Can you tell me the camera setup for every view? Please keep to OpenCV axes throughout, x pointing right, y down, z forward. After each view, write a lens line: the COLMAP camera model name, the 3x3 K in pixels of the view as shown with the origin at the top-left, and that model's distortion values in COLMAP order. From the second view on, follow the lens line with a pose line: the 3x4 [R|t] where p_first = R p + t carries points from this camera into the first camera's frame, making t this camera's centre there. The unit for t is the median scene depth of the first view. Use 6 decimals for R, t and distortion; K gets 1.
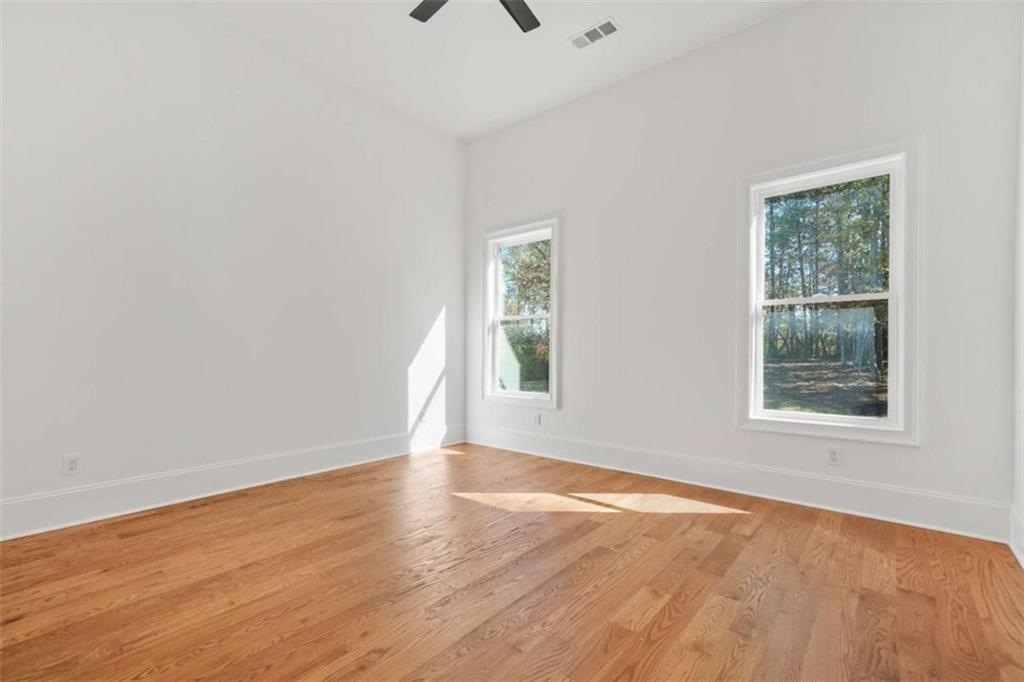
lens RADIAL K [[441.3, 0, 510.8], [0, 441.3, 364.8], [0, 0, 1]] dist [0.000419, 0.000060]
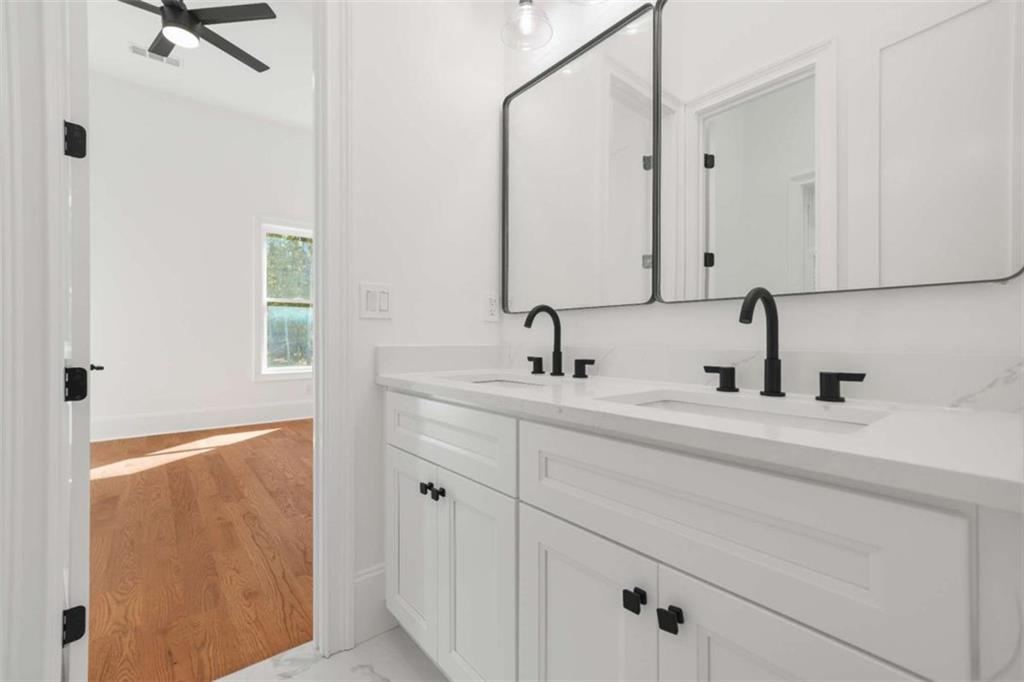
lens RADIAL K [[446.3, 0, 512.0], [0, 446.3, 341.0], [0, 0, 1]] dist [0.002296, 0.000353]
pose [[0.170770, -0.008639, 0.985273, -0.845464], [0.004621, 0.999958, 0.007967, -0.001524], [-0.985300, 0.003192, 0.170803, -0.126228]]
